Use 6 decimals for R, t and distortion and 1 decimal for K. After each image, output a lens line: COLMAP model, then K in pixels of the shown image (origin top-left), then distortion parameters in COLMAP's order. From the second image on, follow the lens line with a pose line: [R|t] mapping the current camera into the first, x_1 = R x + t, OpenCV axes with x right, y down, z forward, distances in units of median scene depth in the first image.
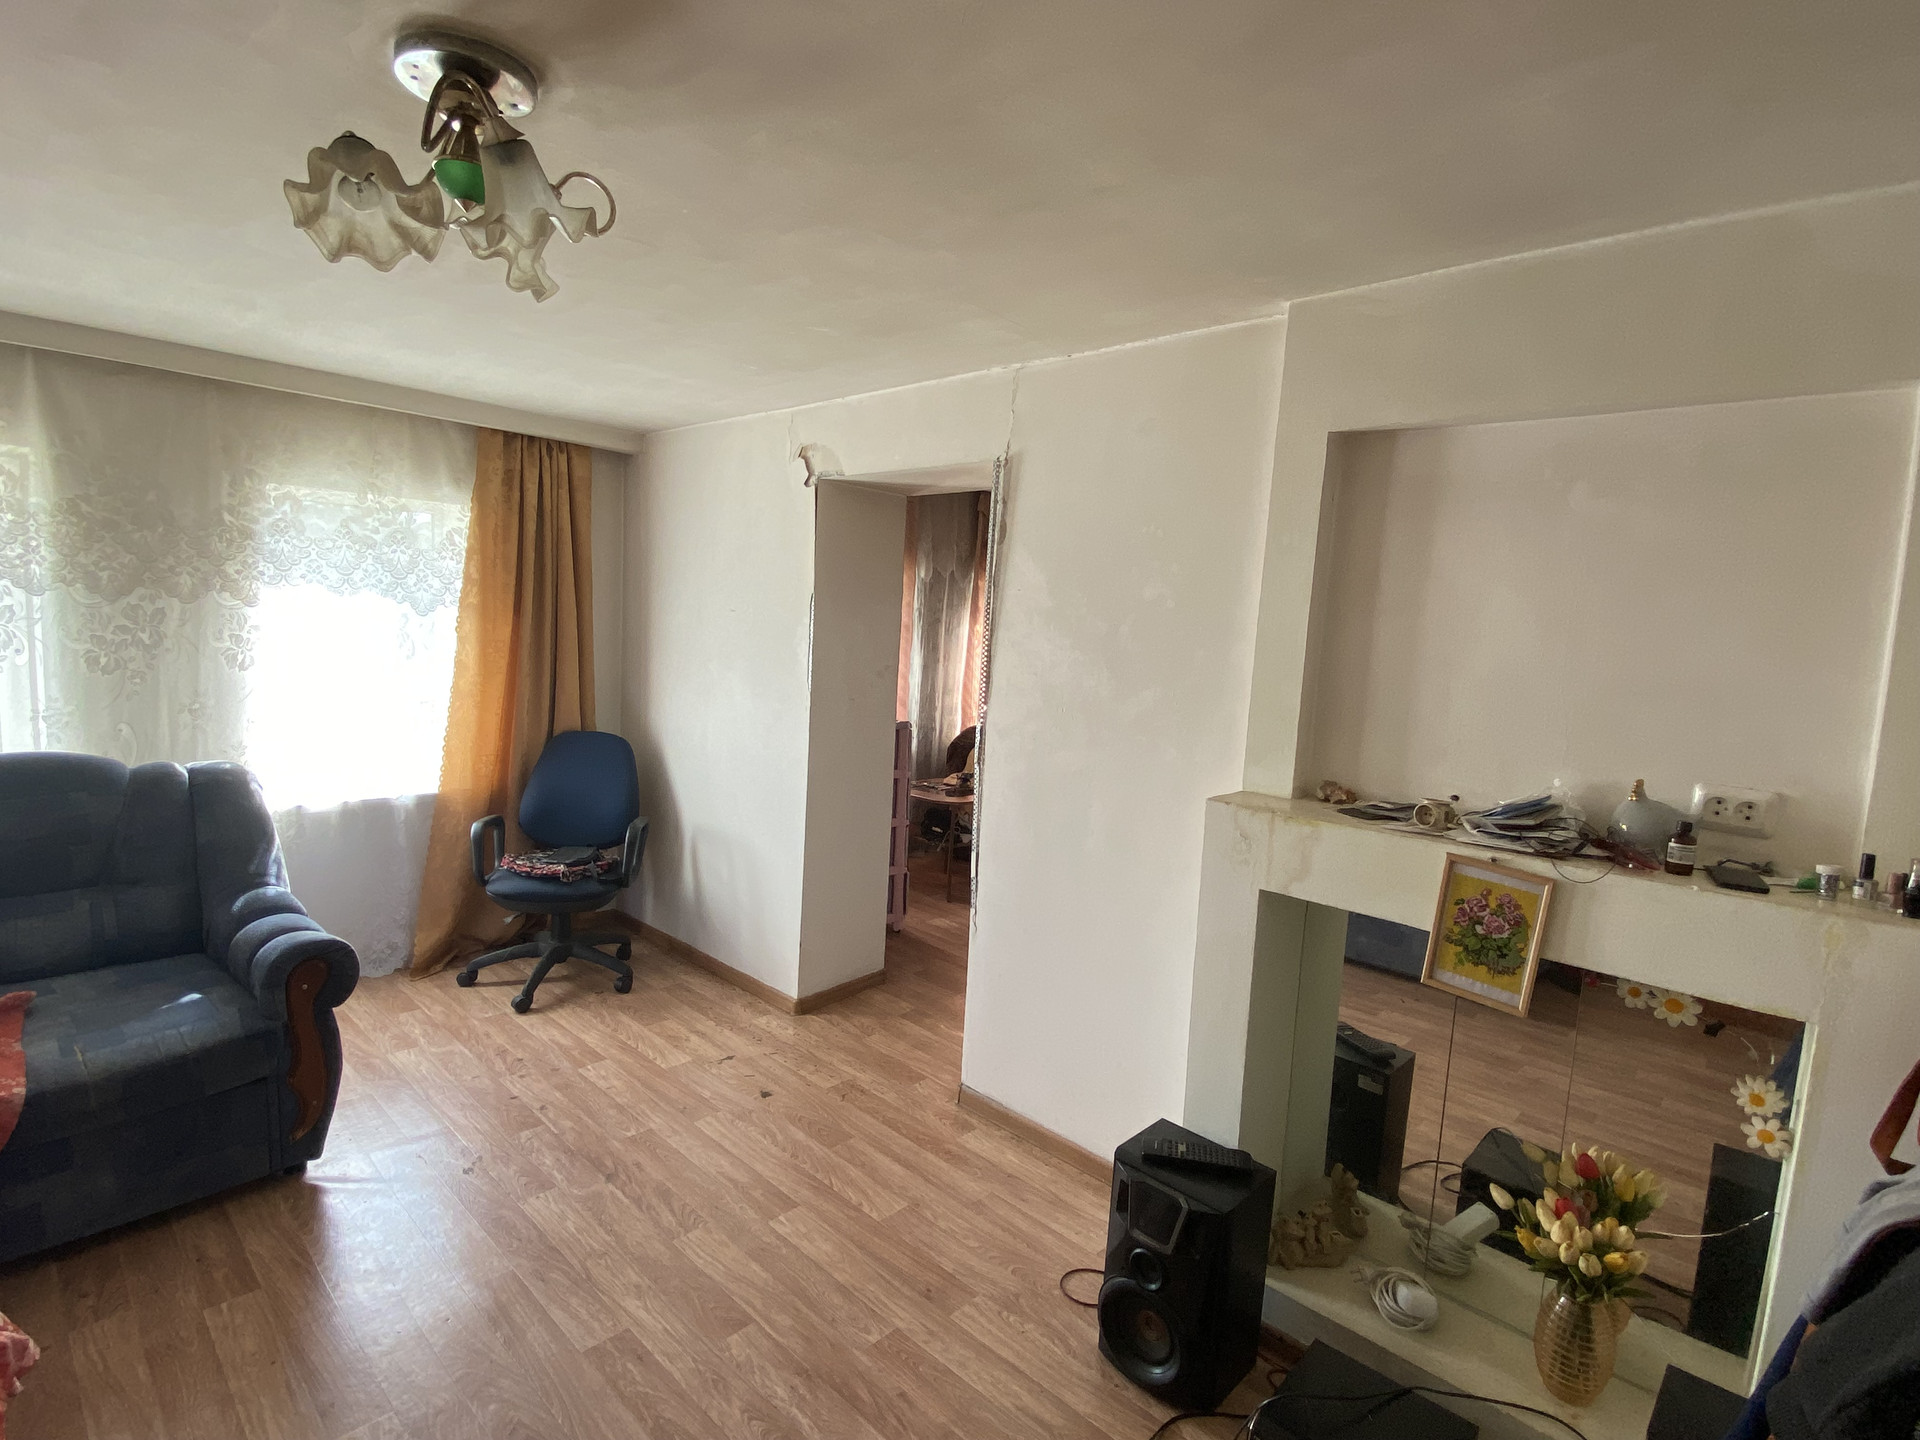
lens RADIAL K [[901.2, 0, 958.7], [0, 901.2, 717.1], [0, 0, 1]] dist [0.000858, 0.000224]
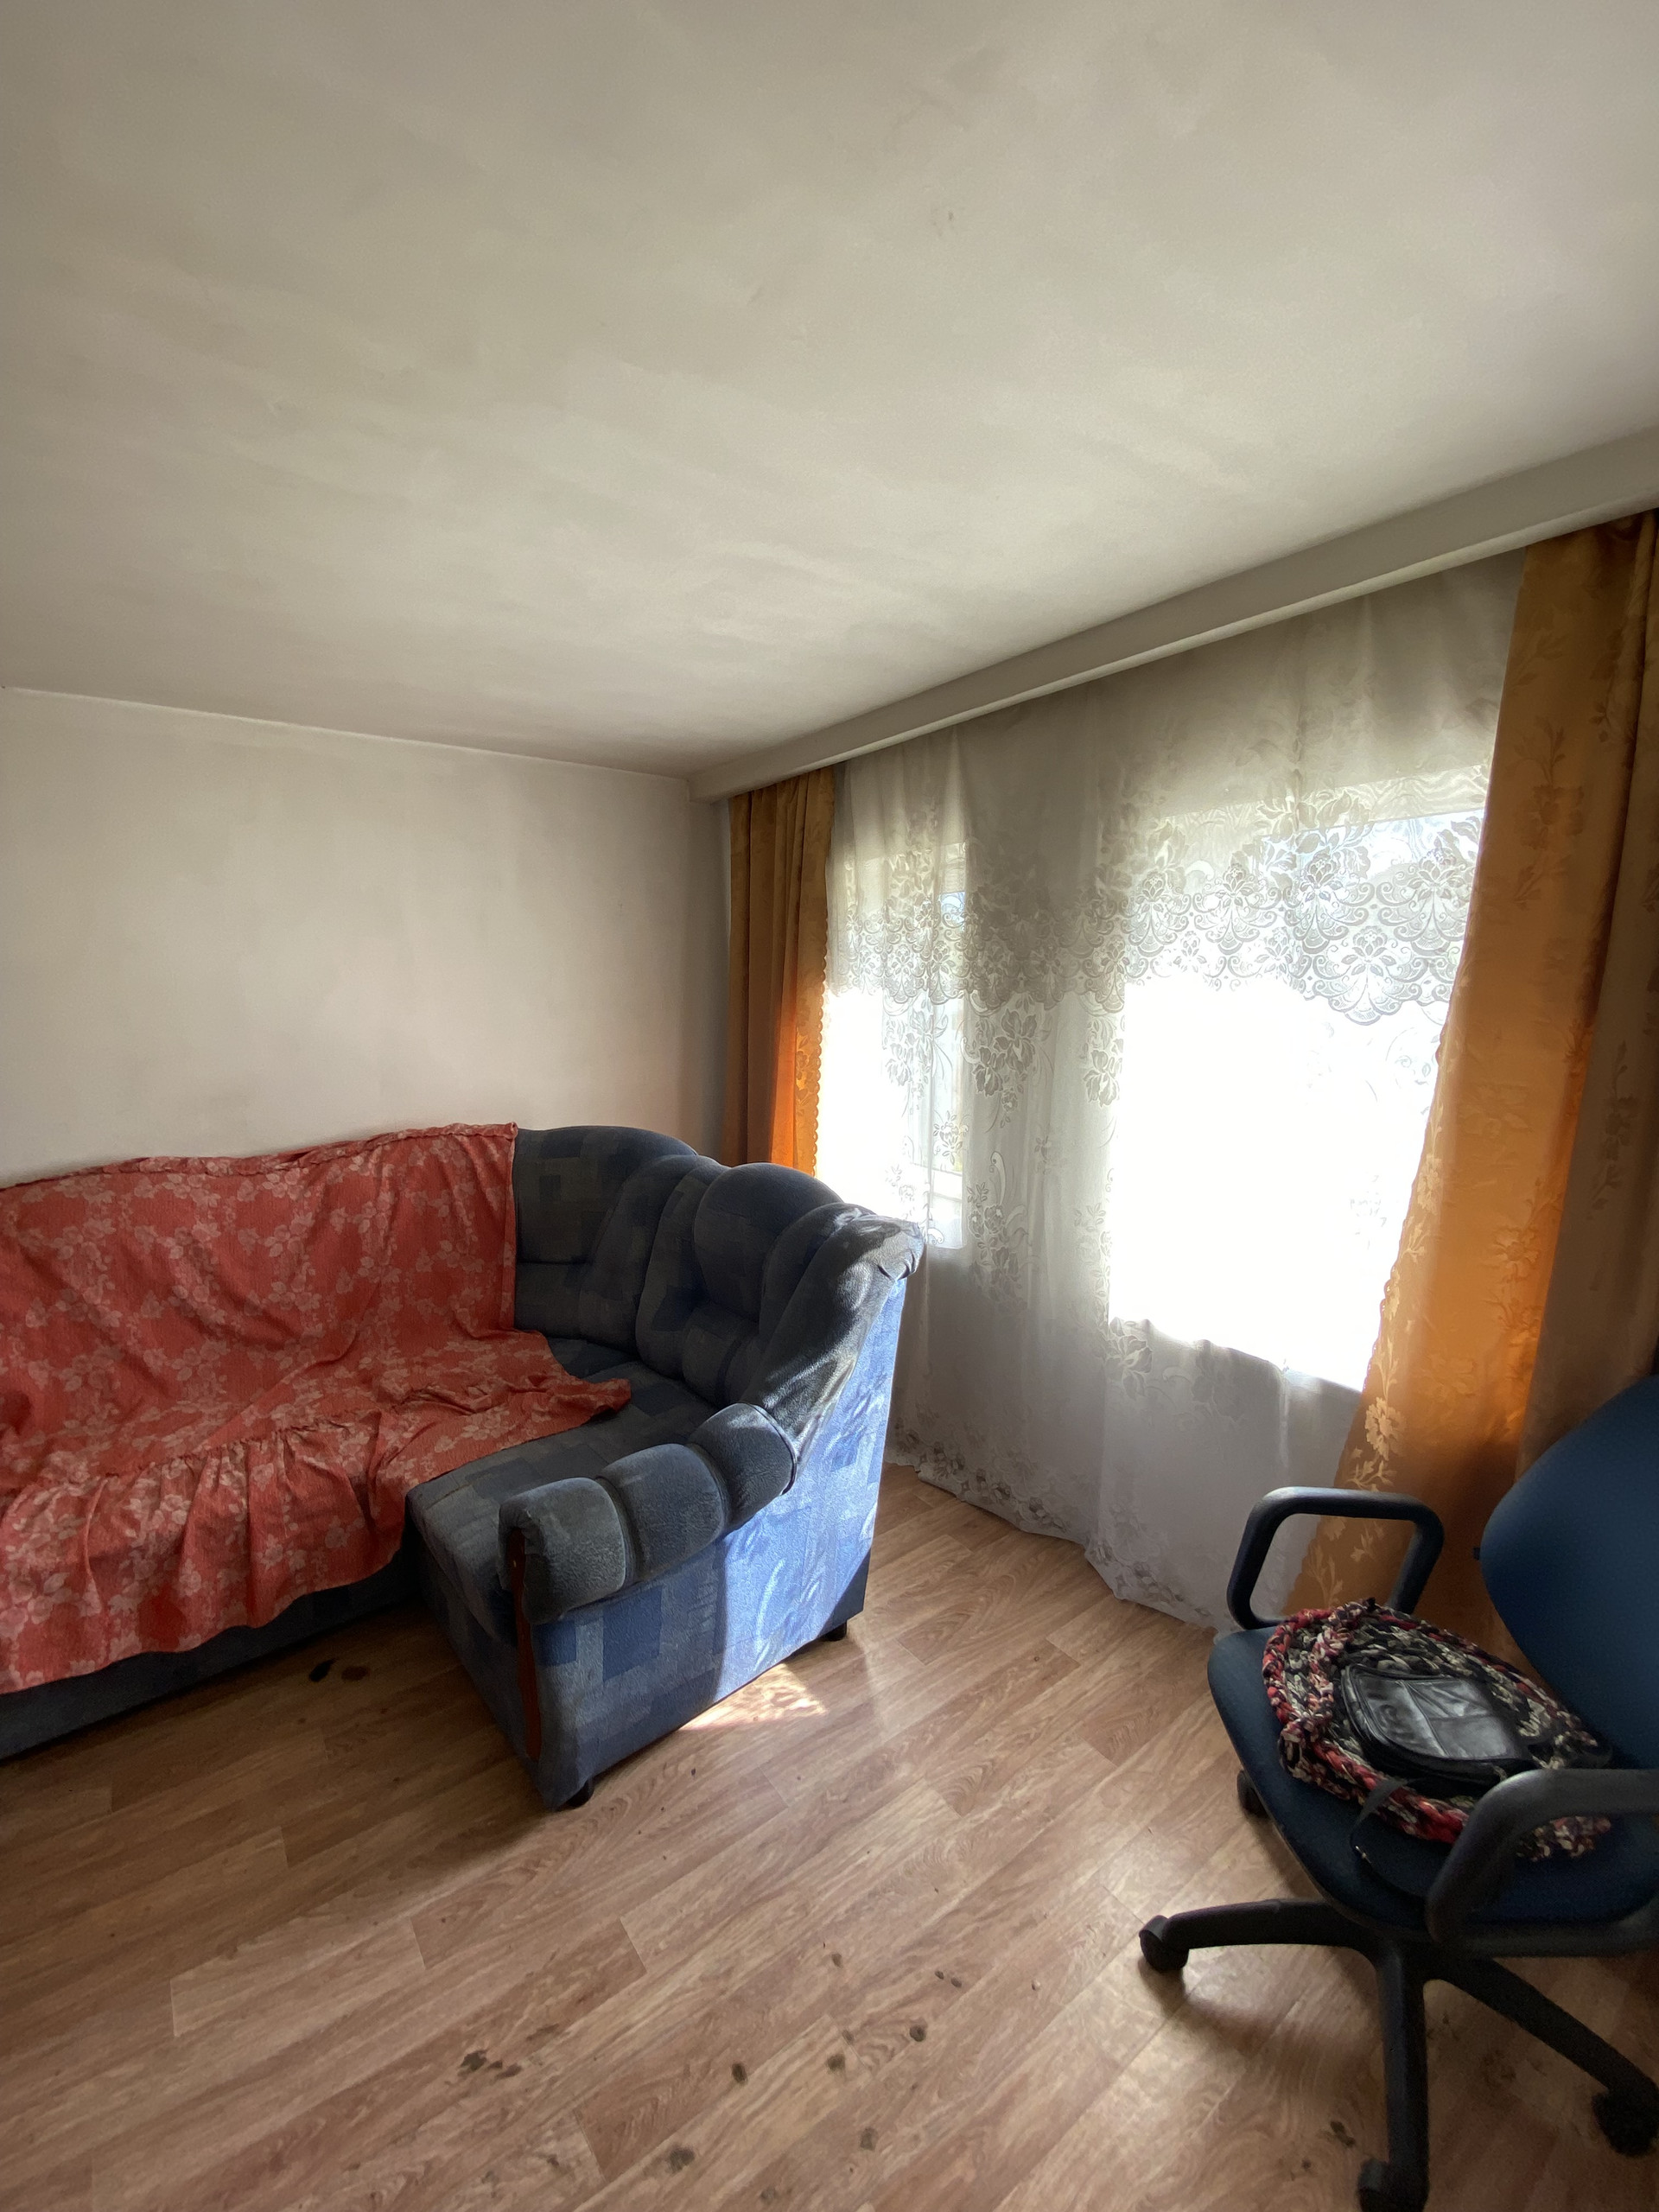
lens RADIAL K [[884.3, 0, 830.1], [0, 884.3, 1098.0], [0, 0, 1]] dist [0.001325, -0.000195]
pose [[-0.177738, 0.077935, -0.980987, -0.089948], [-0.106692, 0.989457, 0.097939, -0.101113], [0.978277, 0.122071, -0.167549, 0.913658]]
